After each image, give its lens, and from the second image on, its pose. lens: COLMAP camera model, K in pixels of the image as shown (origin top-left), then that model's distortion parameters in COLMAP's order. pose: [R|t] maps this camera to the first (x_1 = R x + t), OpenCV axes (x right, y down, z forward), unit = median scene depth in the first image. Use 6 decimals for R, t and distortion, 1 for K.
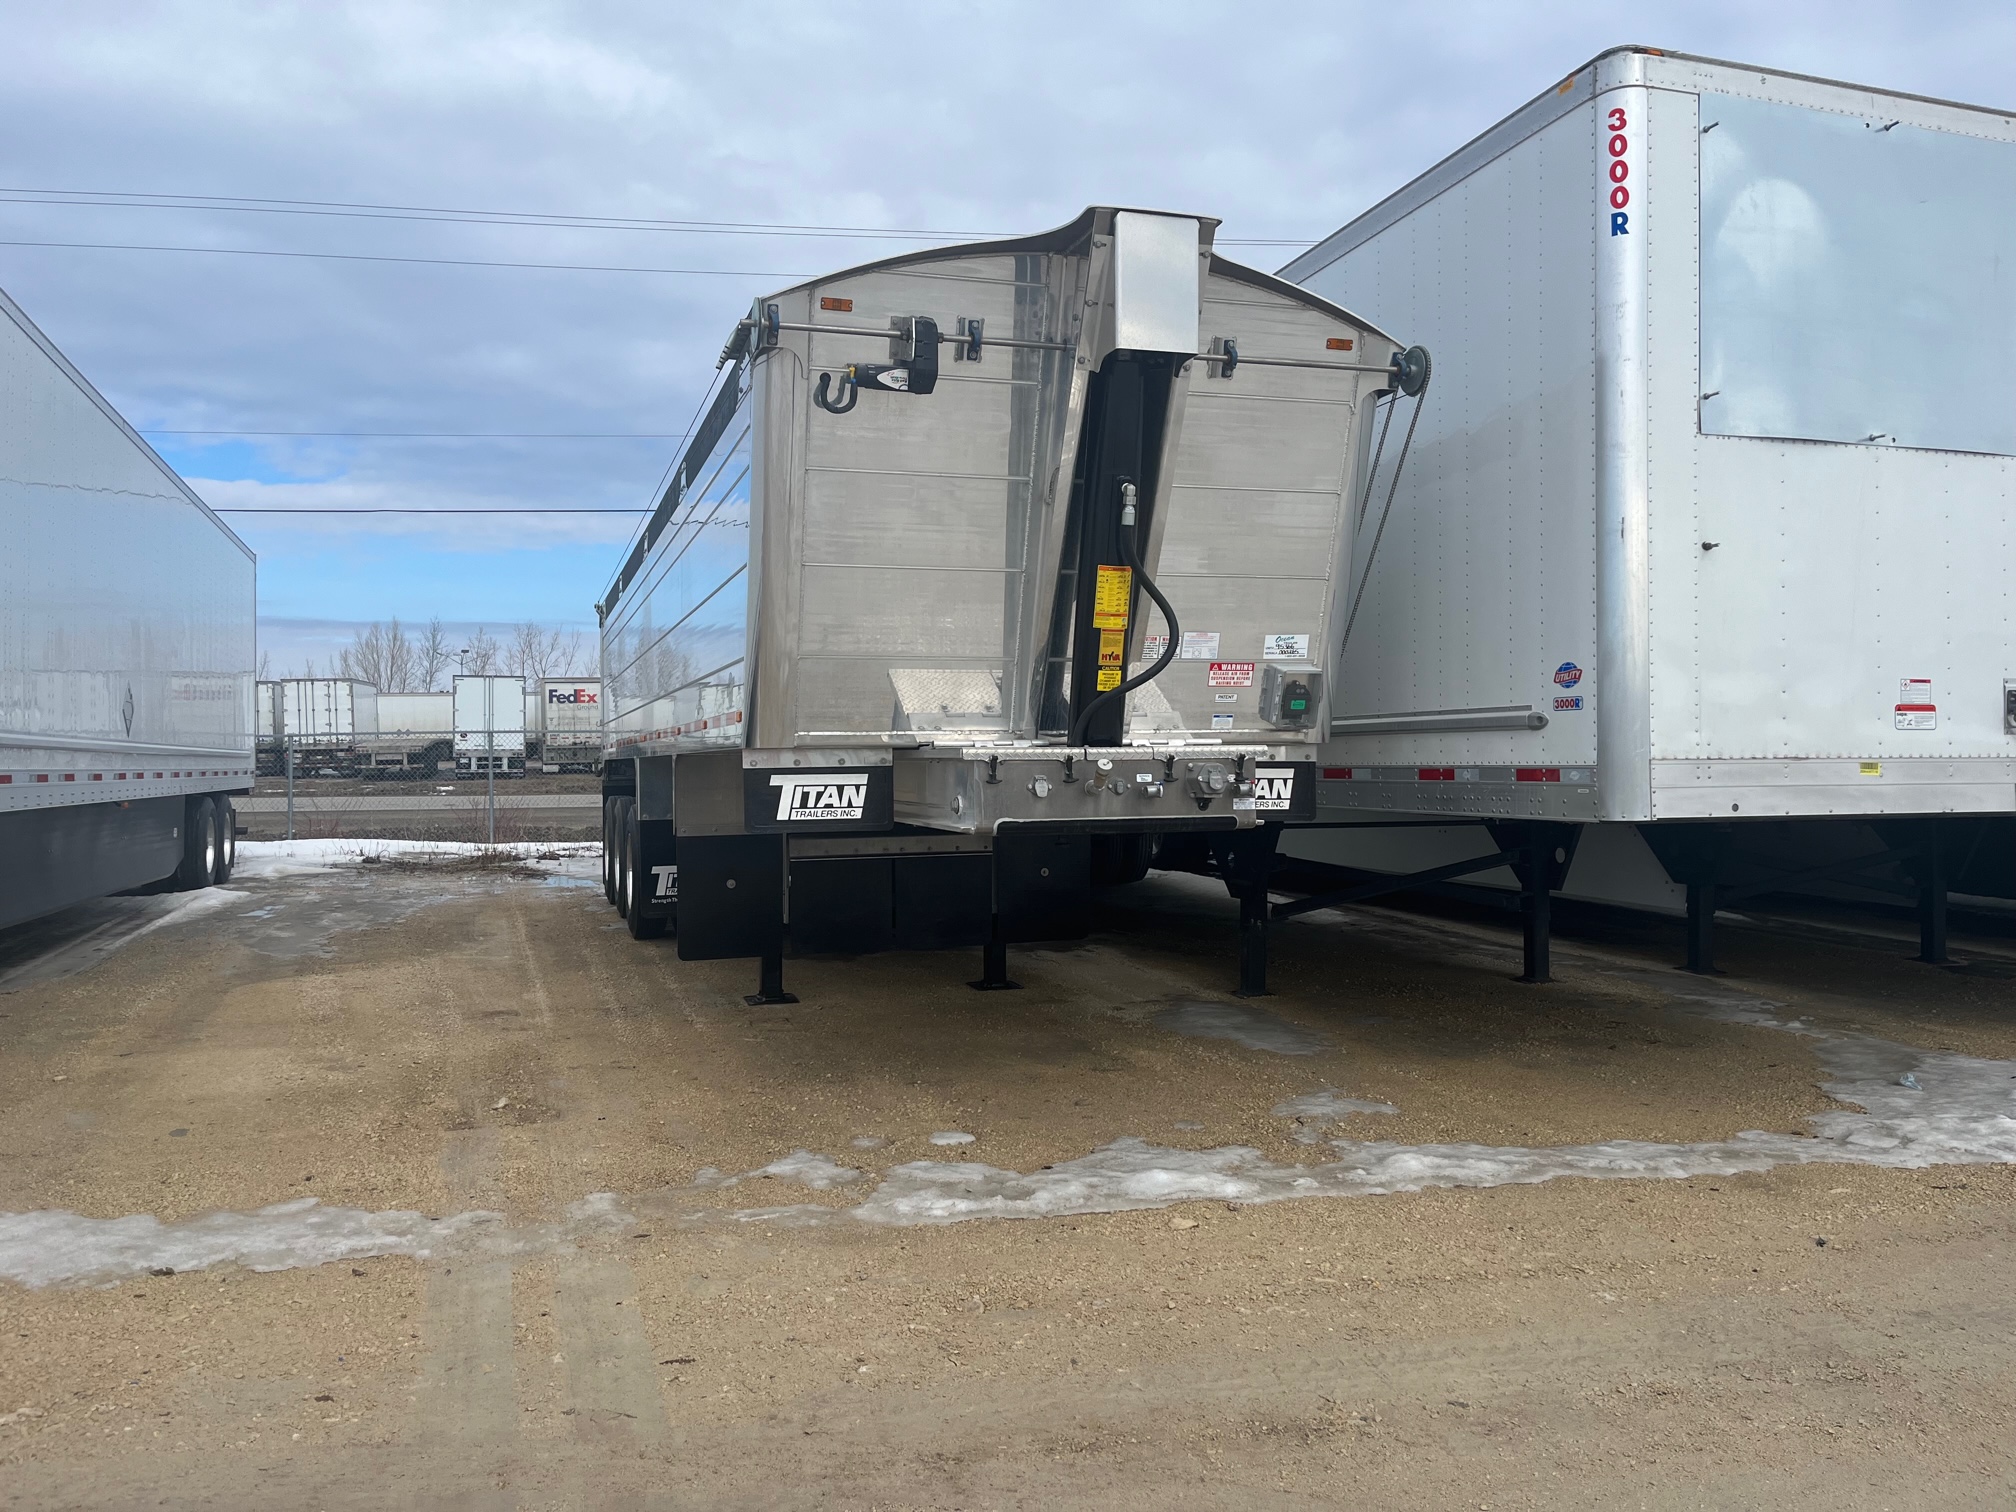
lens RADIAL K [[1502.1, 0, 1007.7], [0, 1502.1, 809.7], [0, 0, 1]] dist [0.059833, -0.039267]
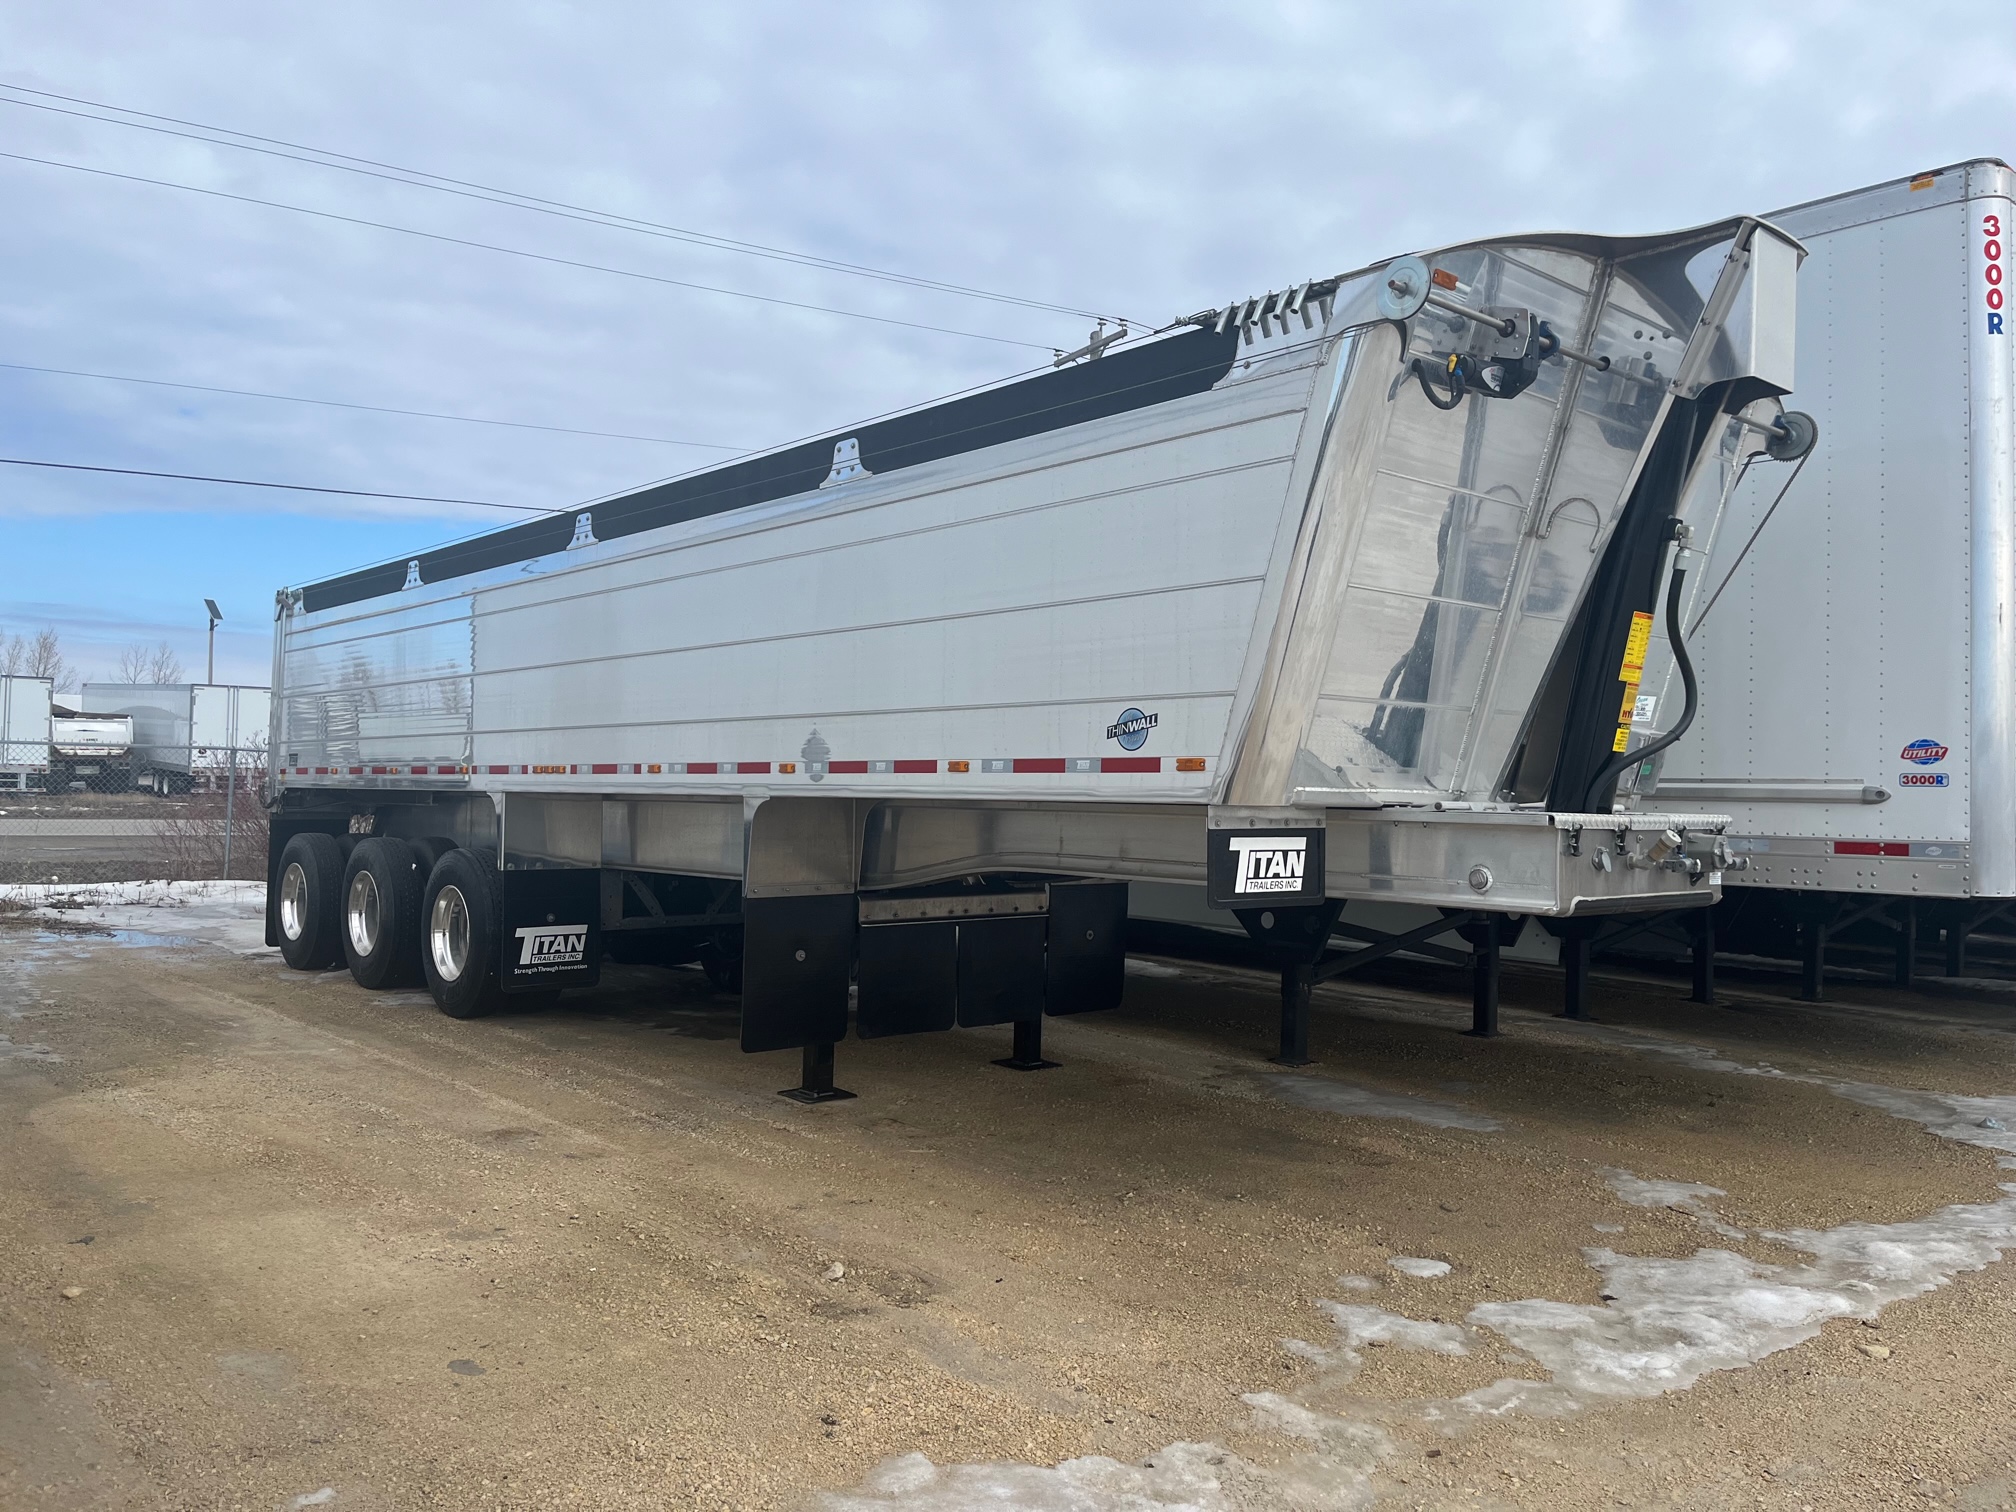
lens RADIAL K [[1518.9, 0, 1010.5], [0, 1518.9, 822.6], [0, 0, 1]] dist [0.088508, -0.119151]
pose [[0.914382, 0.018541, 0.404428, -0.624549], [-0.013847, 0.999799, -0.014528, -0.018322], [-0.404616, 0.007684, 0.914455, 0.307346]]
